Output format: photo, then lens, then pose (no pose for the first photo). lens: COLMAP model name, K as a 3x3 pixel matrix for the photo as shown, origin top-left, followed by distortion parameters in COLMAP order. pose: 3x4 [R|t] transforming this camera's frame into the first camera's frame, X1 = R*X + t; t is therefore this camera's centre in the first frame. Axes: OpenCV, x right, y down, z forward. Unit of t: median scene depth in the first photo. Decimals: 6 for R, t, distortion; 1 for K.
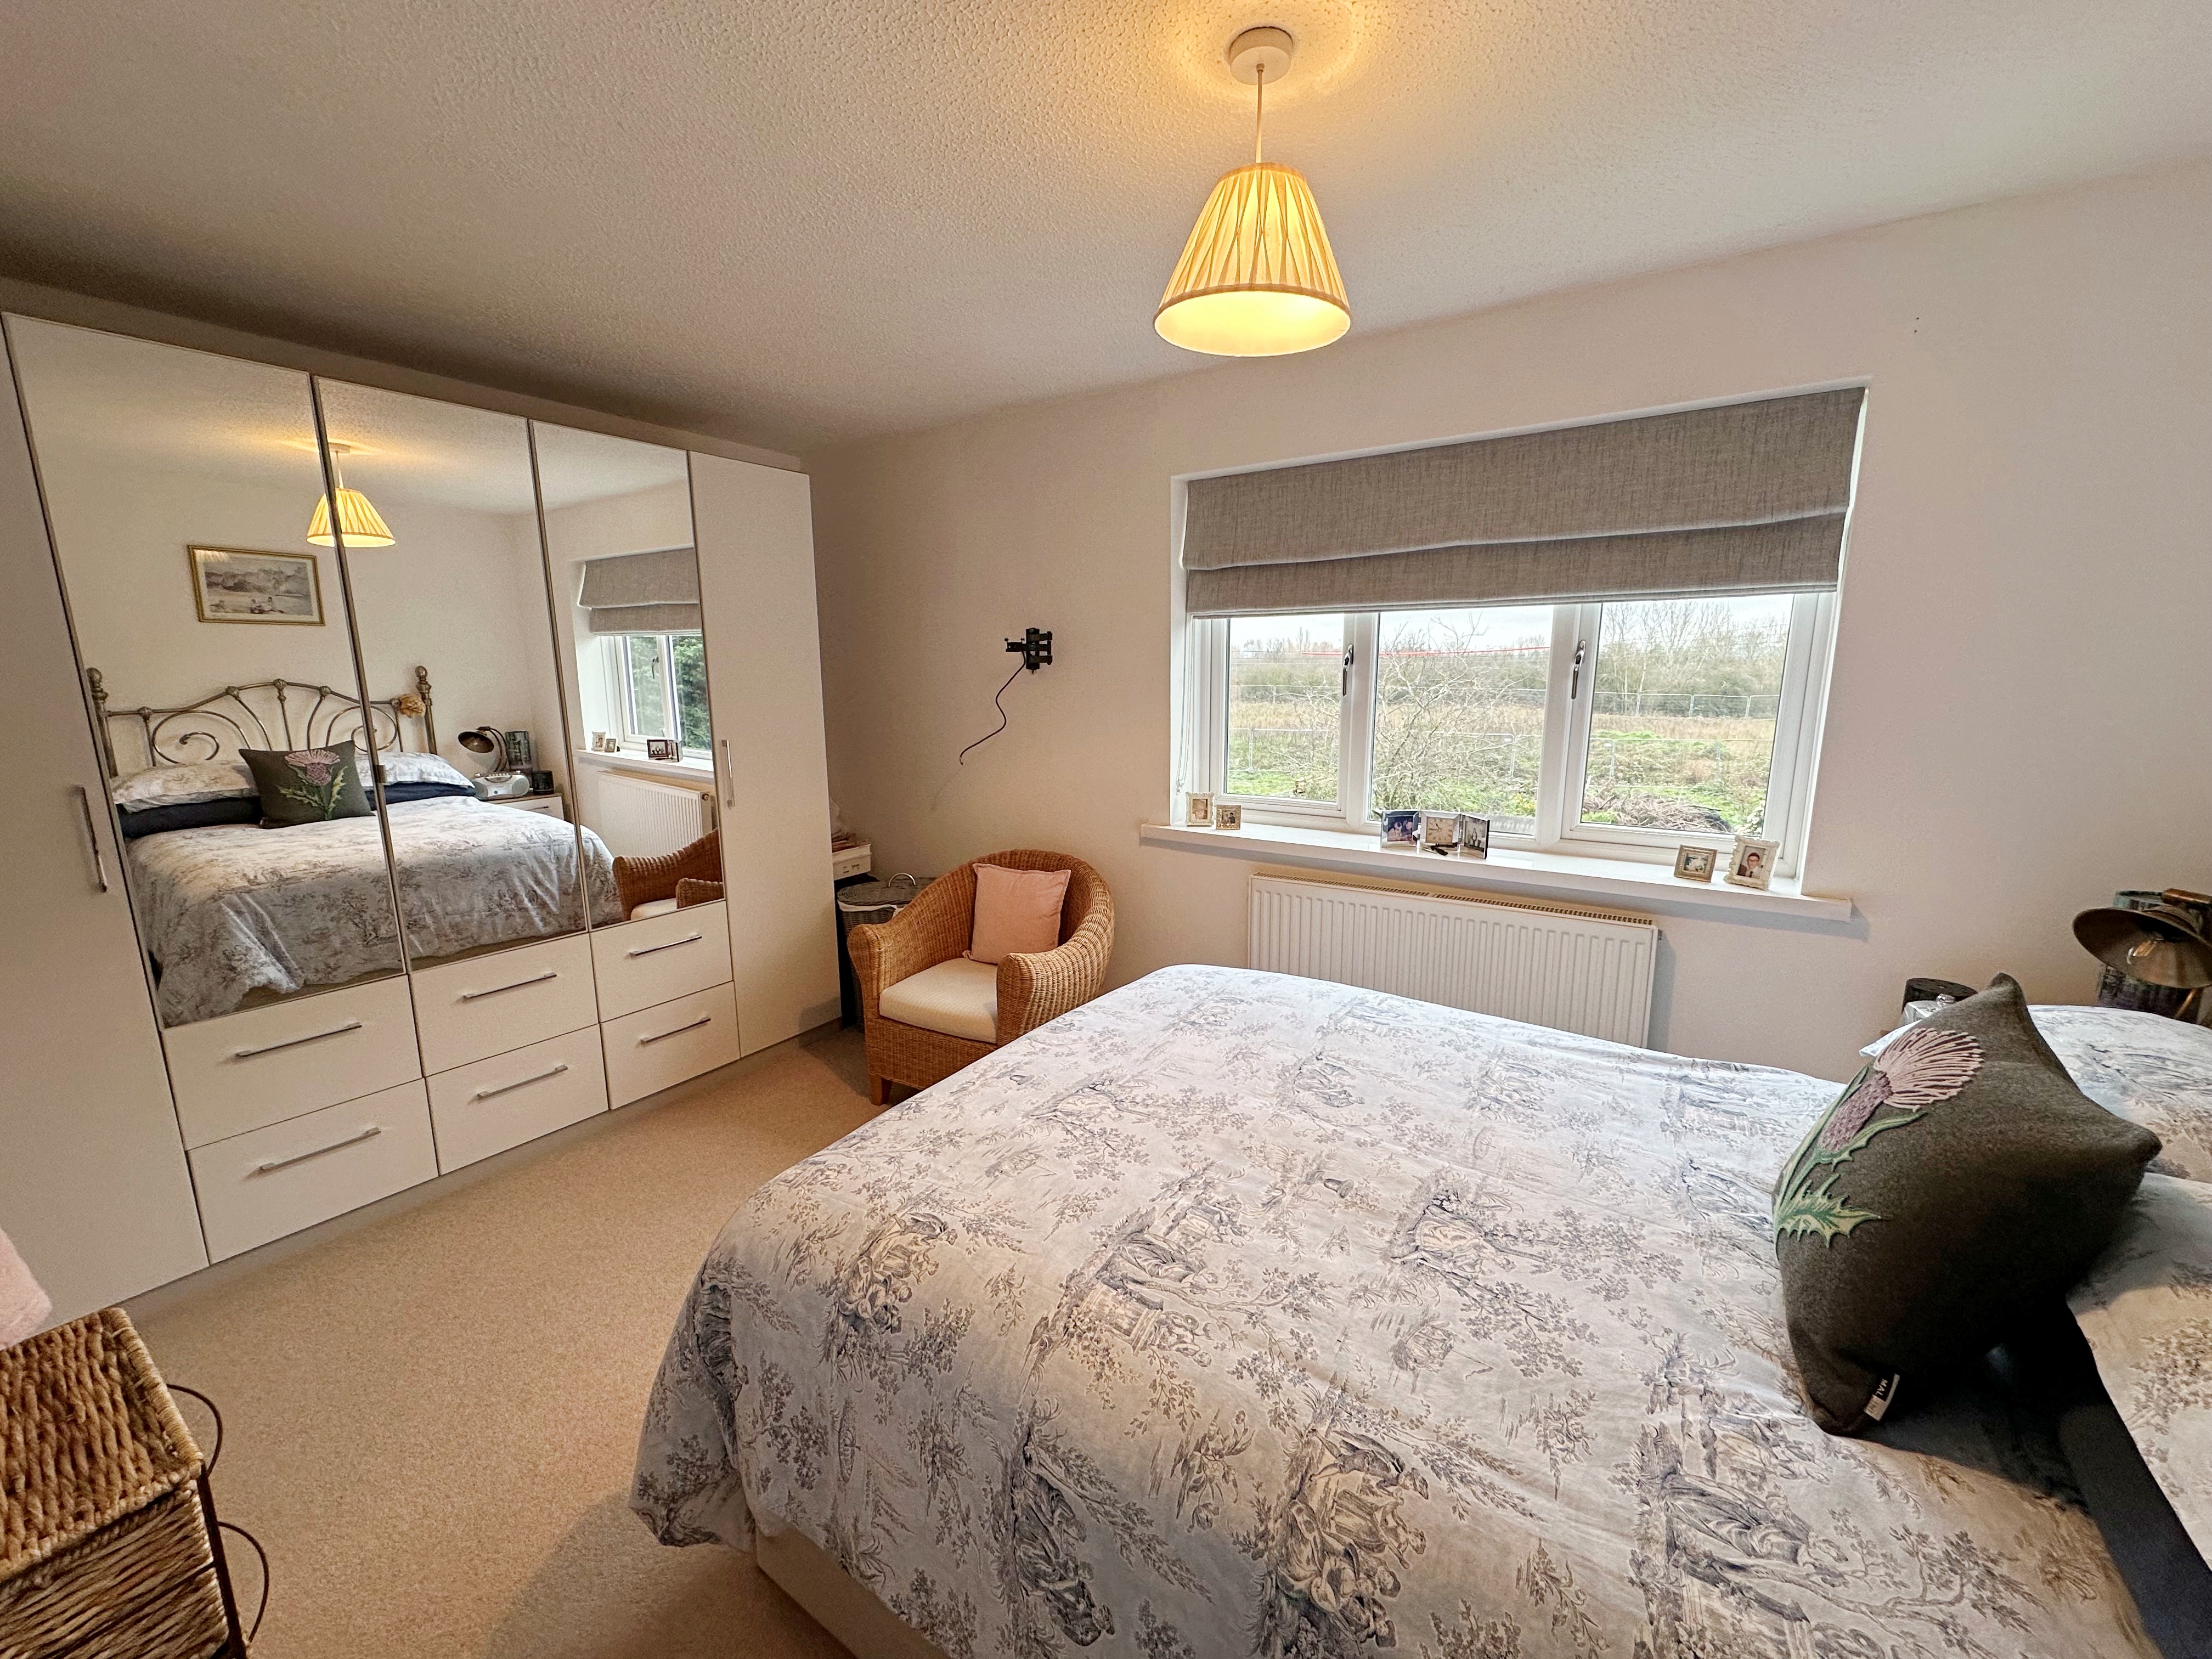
lens RADIAL K [[881.7, 0, 1105.0], [0, 881.7, 829.3], [0, 0, 1]] dist [-0.000933, -0.000148]
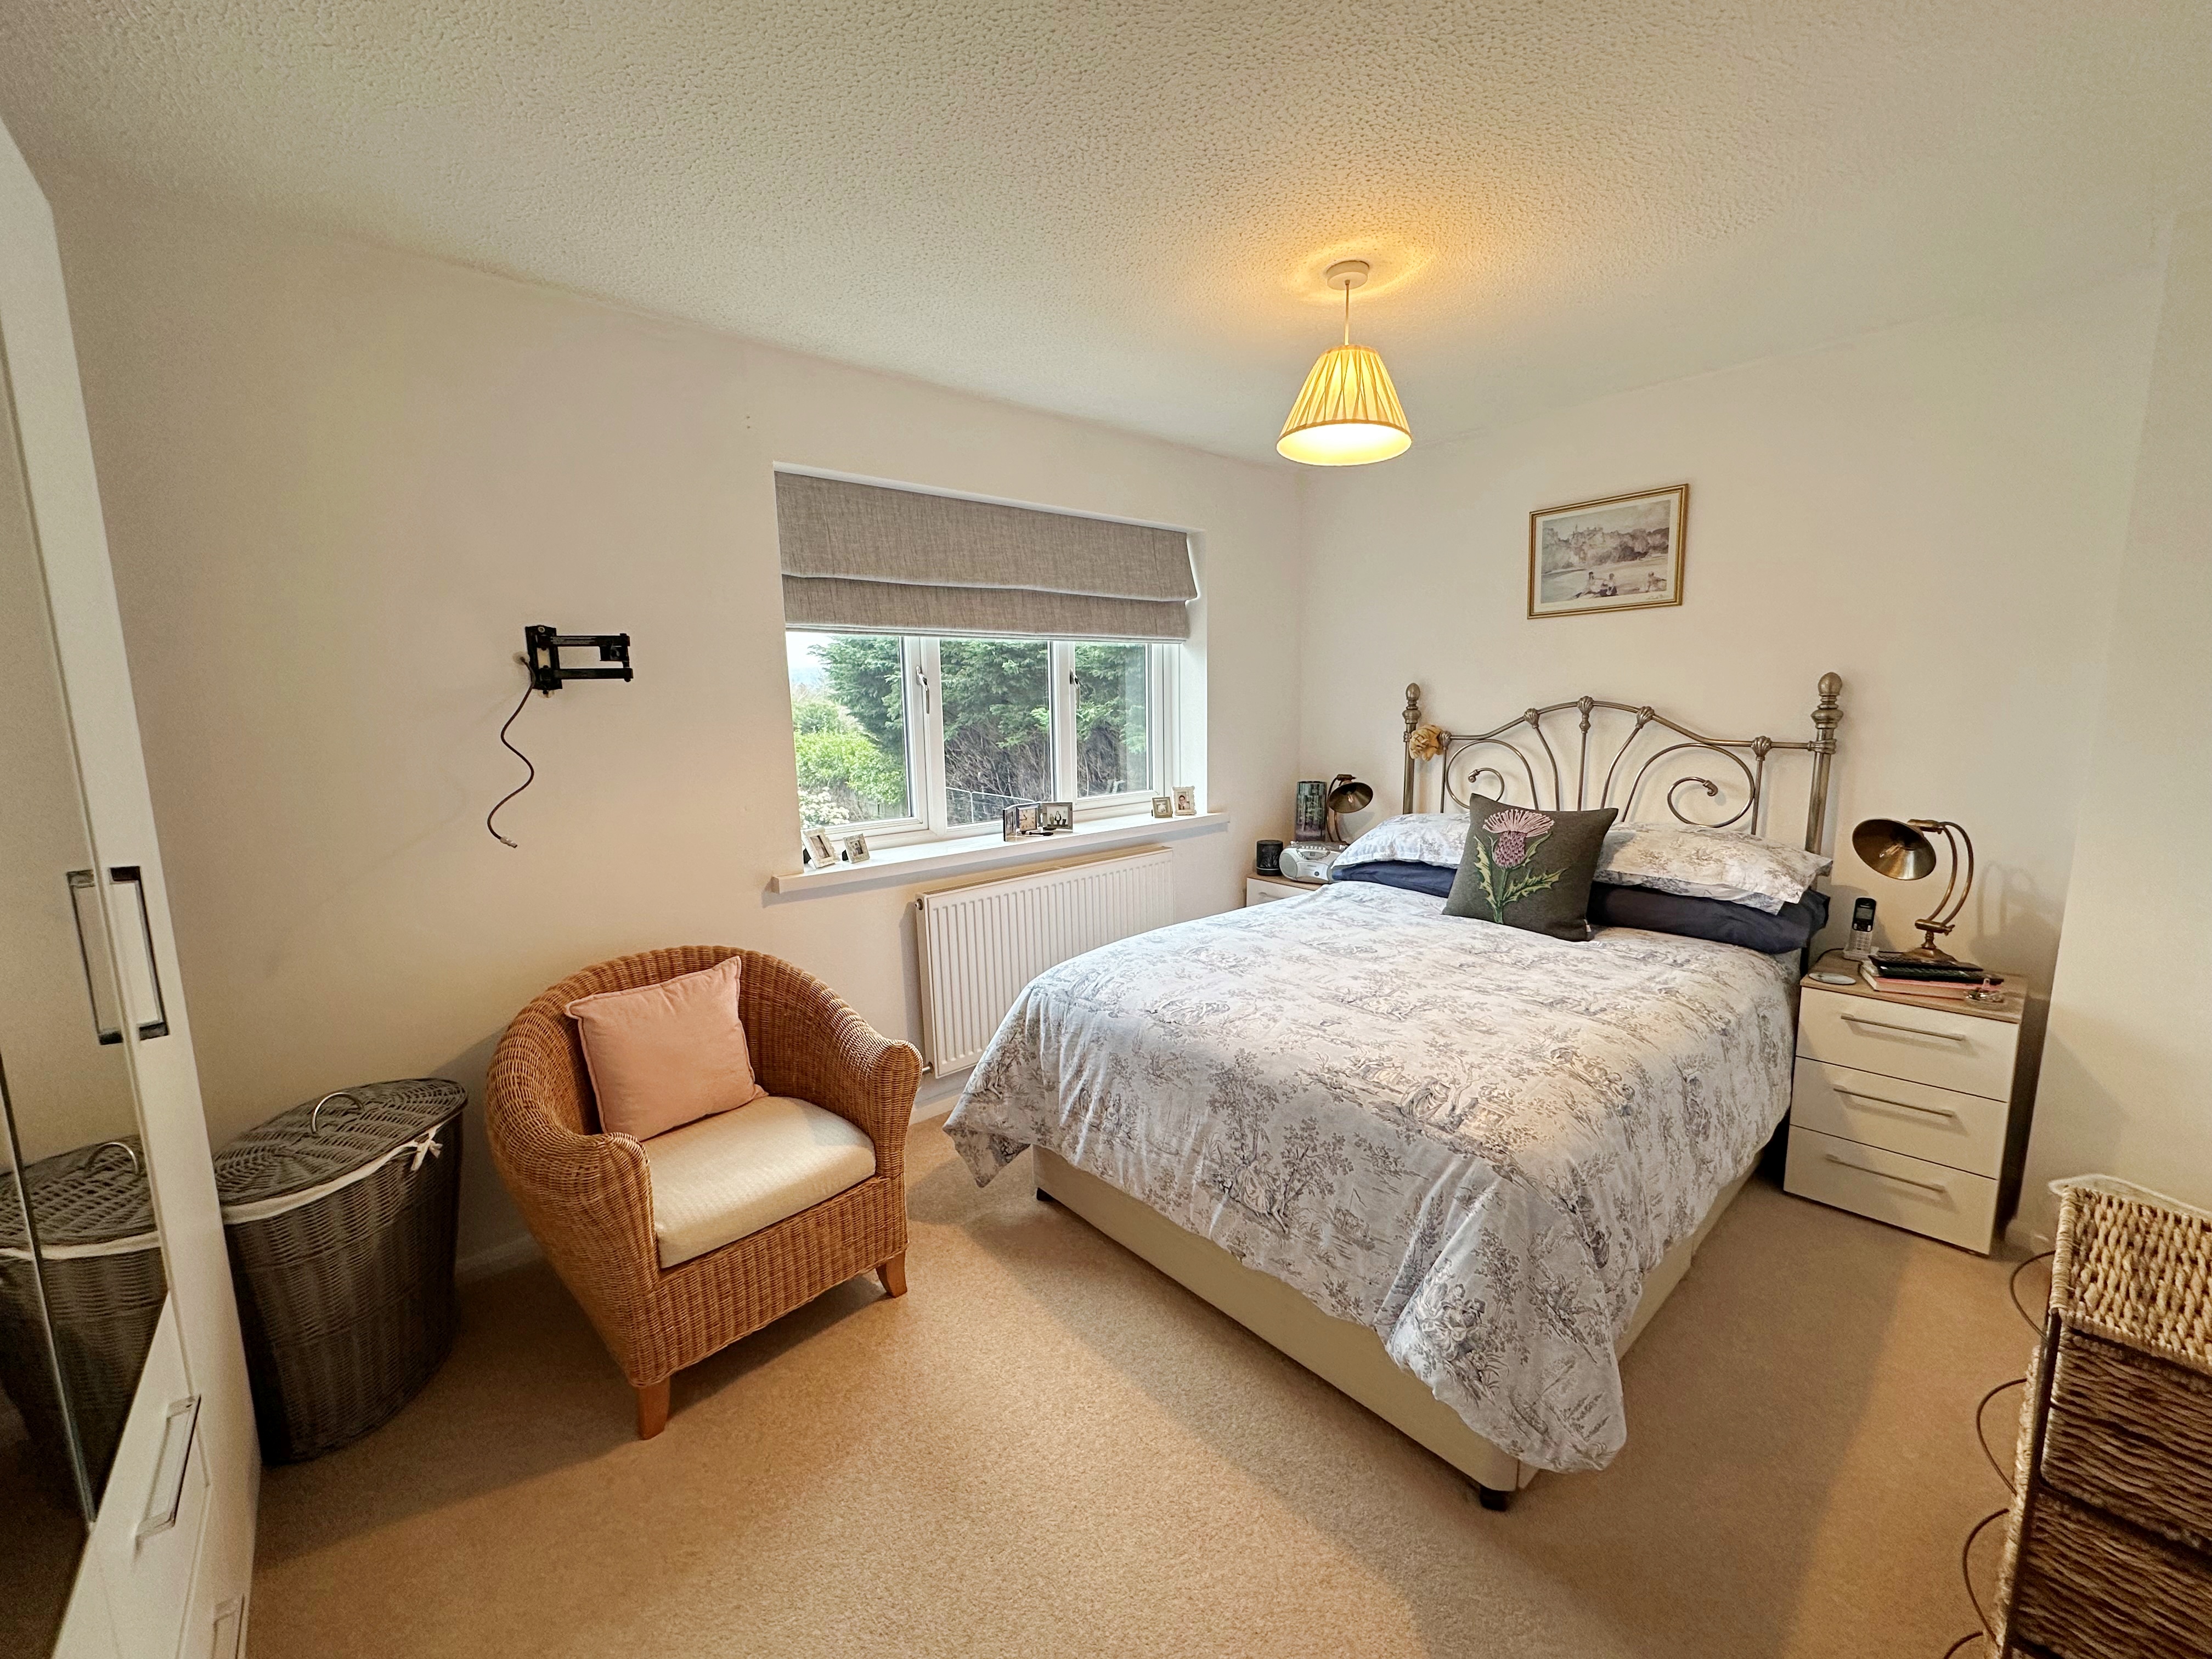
lens RADIAL K [[881.7, 0, 1105.8], [0, 881.7, 829.4], [0, 0, 1]] dist [-0.000933, -0.000148]
pose [[0.253417, -0.144034, 0.956574, -1.251266], [0.189866, 0.977025, 0.096814, -0.135375], [-0.948541, 0.157087, 0.274942, 0.922252]]
